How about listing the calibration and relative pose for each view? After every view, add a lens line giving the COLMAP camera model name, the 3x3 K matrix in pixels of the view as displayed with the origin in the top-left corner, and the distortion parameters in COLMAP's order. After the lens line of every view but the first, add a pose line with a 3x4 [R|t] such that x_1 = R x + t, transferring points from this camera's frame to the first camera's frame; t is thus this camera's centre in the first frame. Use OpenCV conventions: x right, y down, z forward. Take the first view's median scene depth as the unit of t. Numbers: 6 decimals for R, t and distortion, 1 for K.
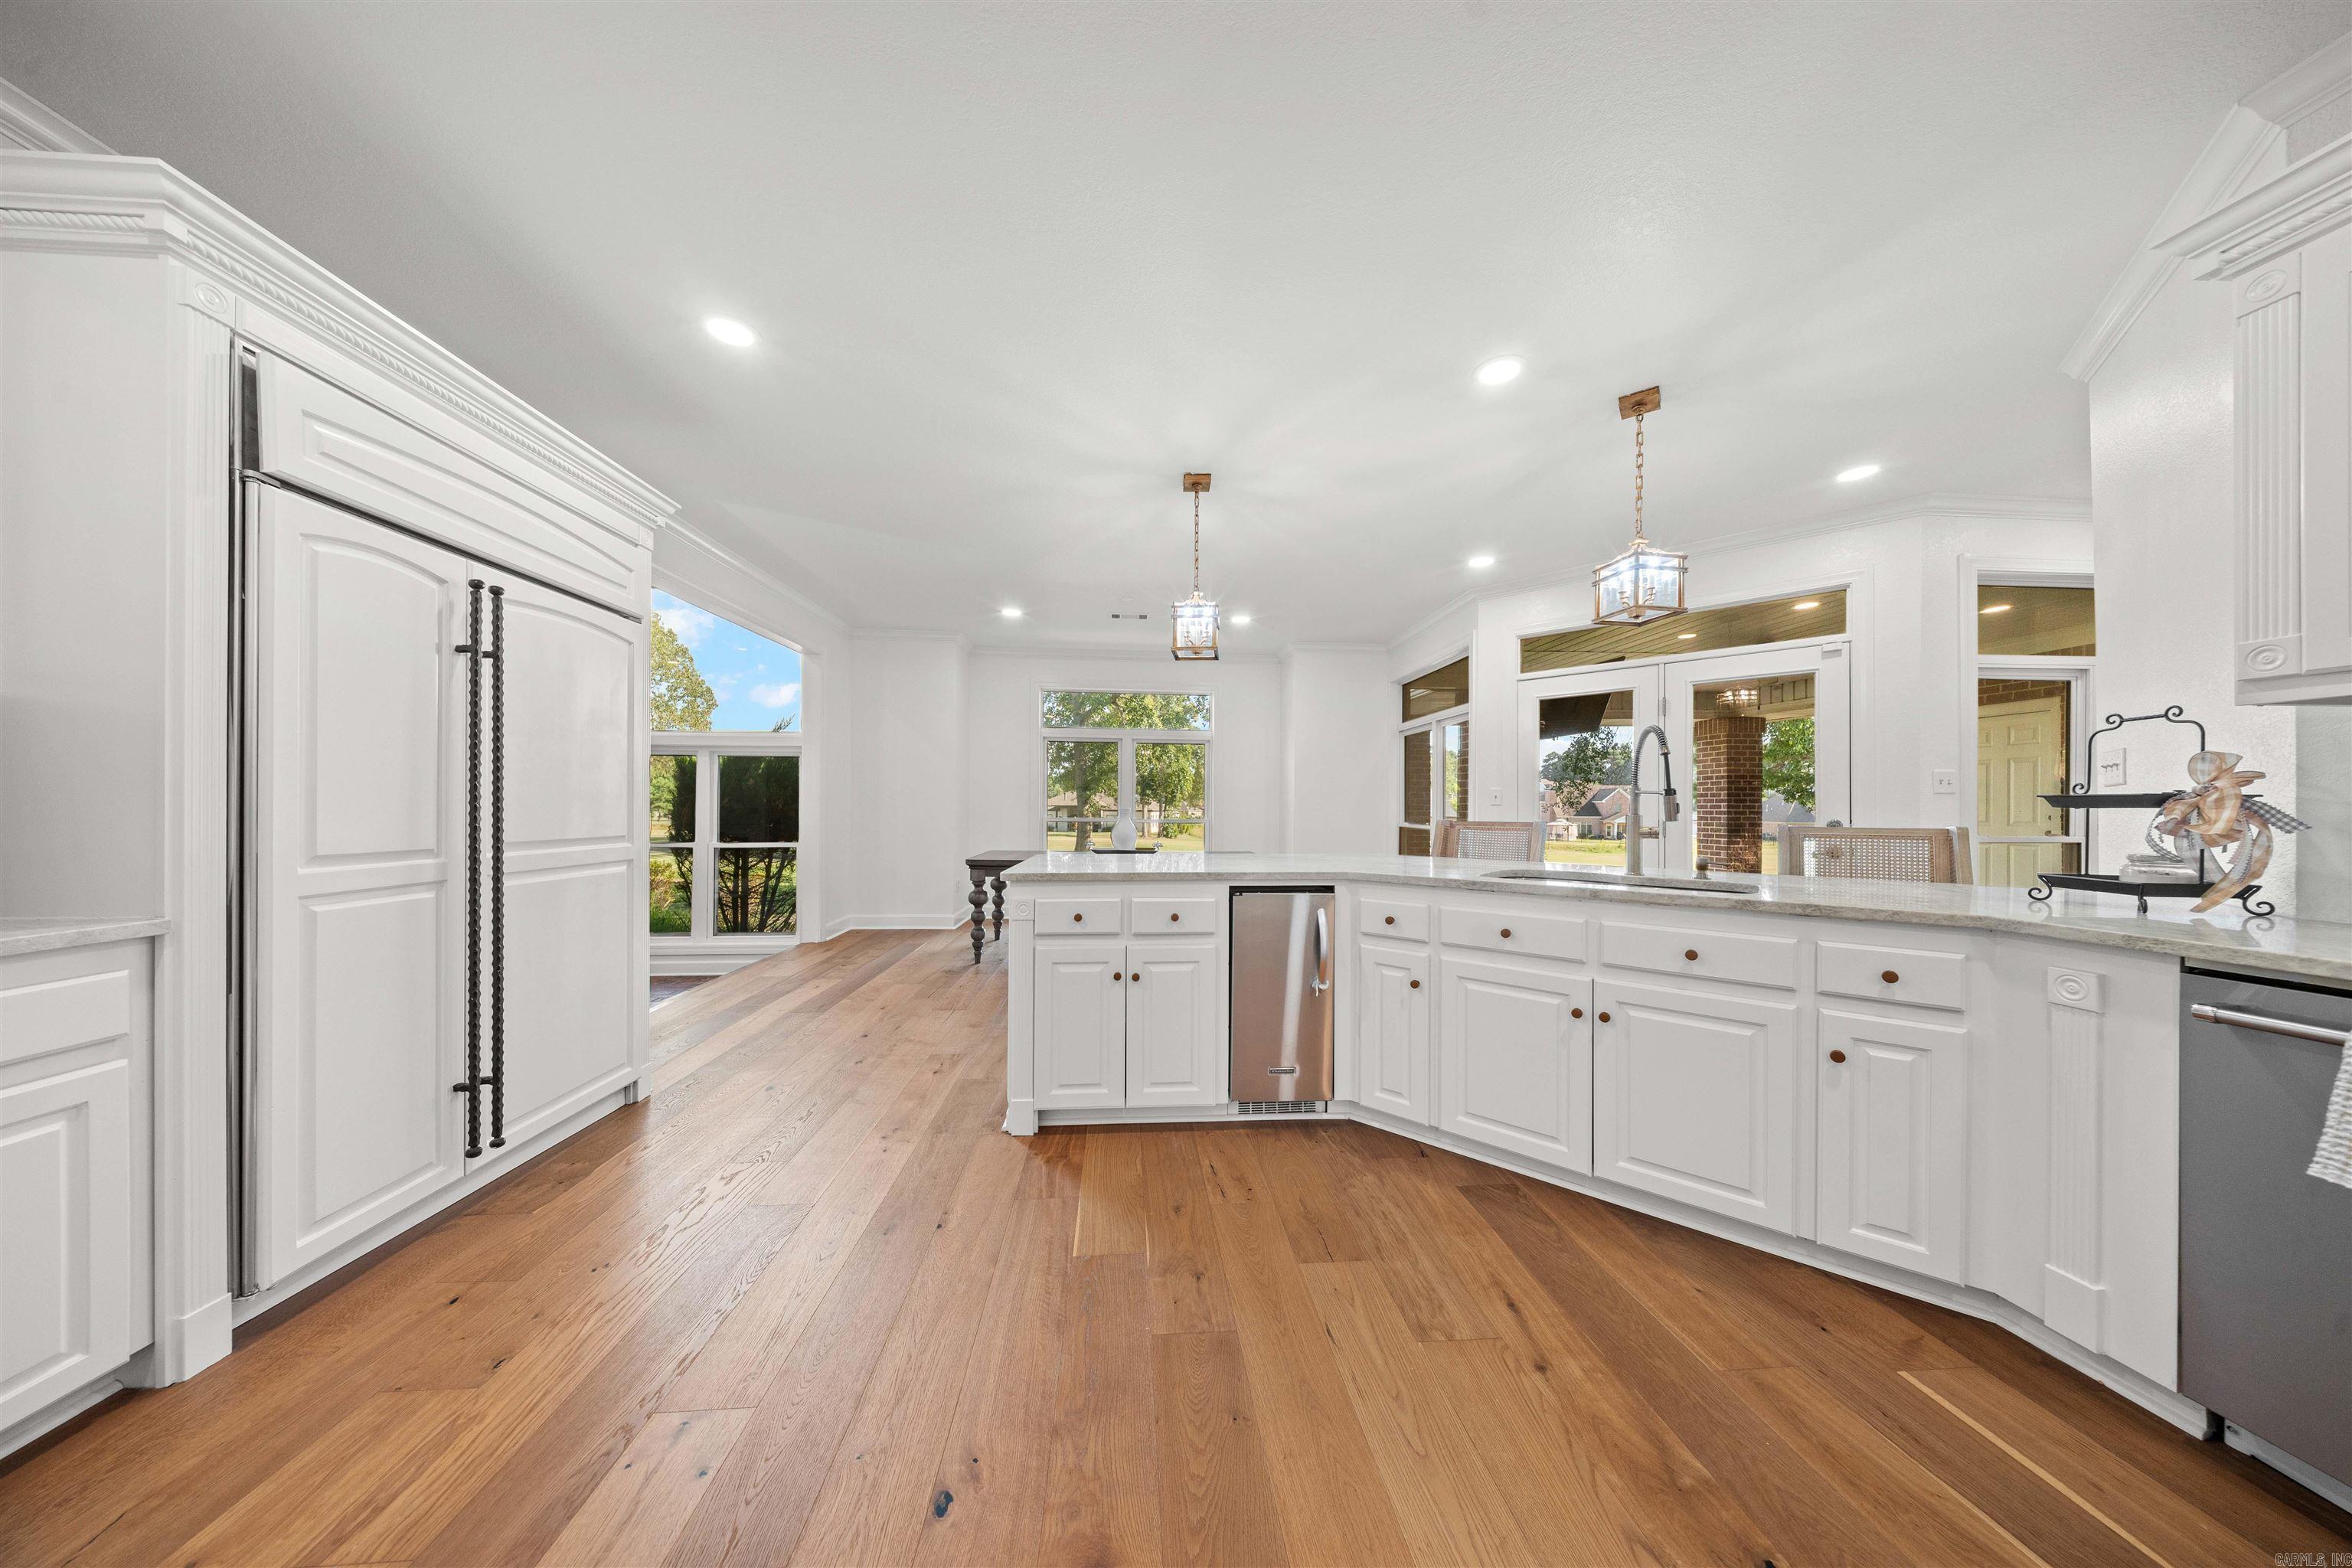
lens RADIAL K [[690.6, 0, 1176.6], [0, 690.6, 800.0], [0, 0, 1]] dist [-0.002104, -0.000559]
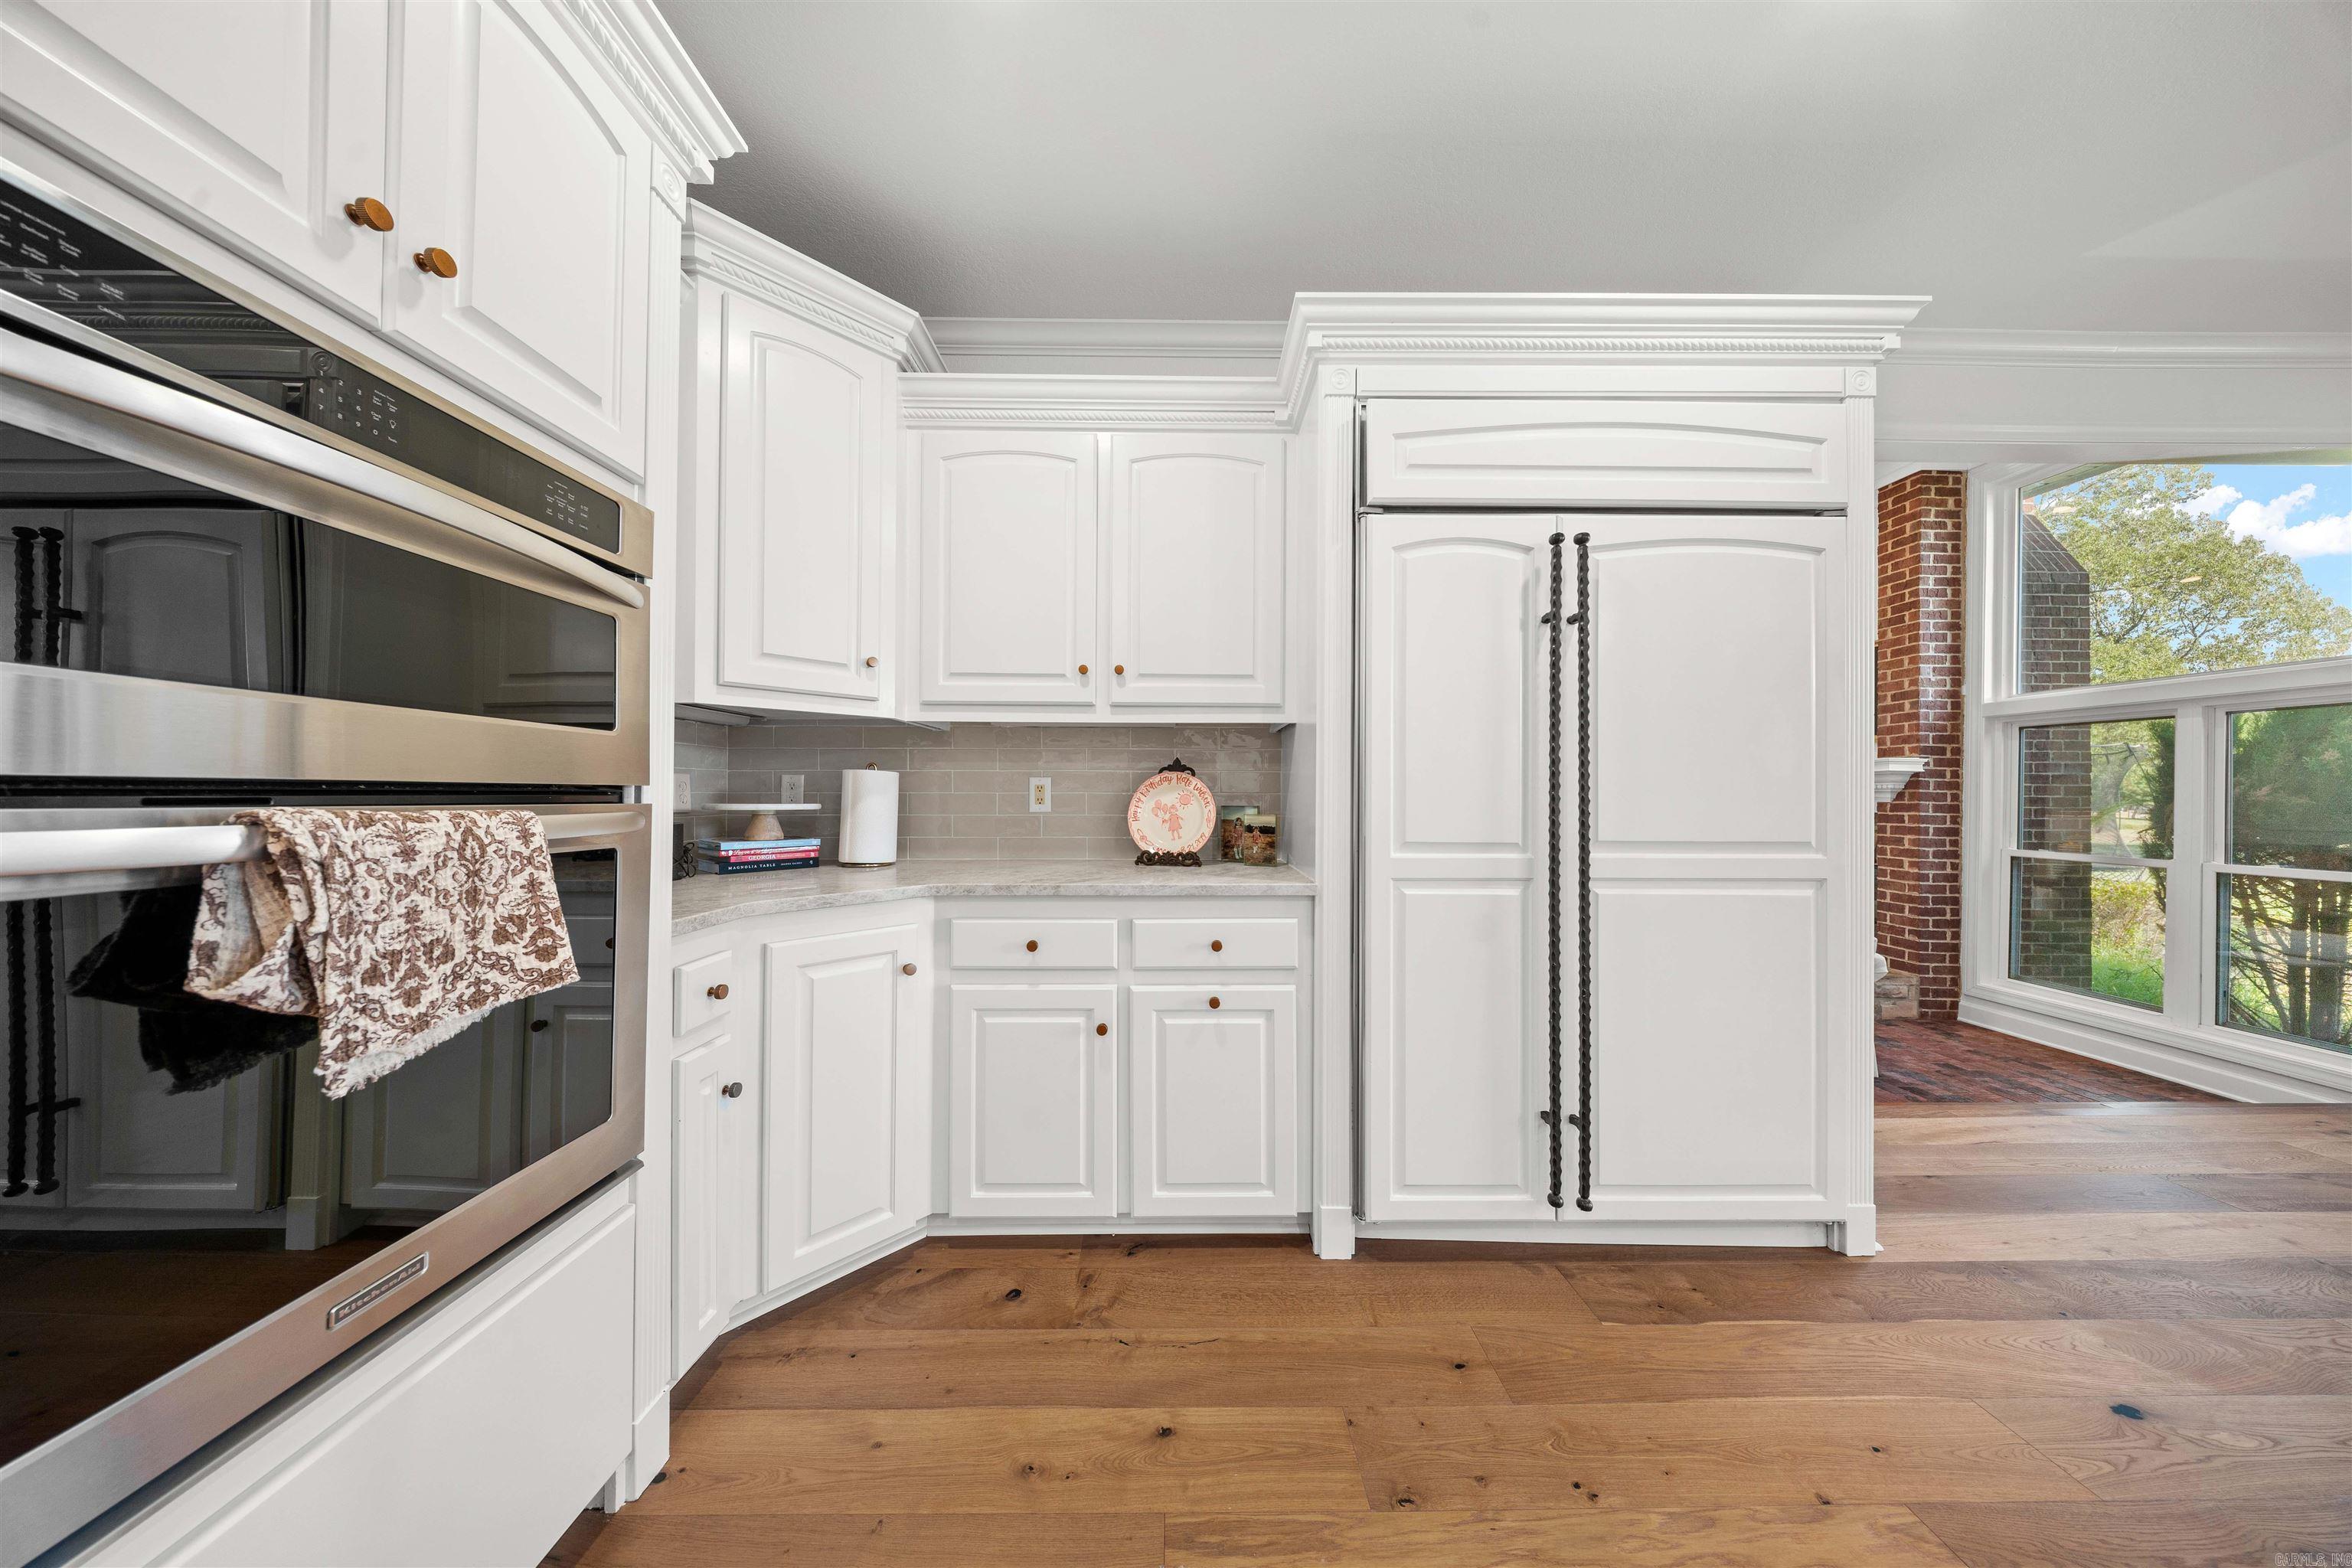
lens RADIAL K [[690.6, 0, 1159.0], [0, 690.6, 787.7], [0, 0, 1]] dist [-0.002104, -0.000559]
pose [[-0.072744, -0.010147, -0.997299, -0.120777], [0.002833, 0.999942, -0.010381, 0.005591], [0.997347, -0.003580, -0.072711, 0.558459]]
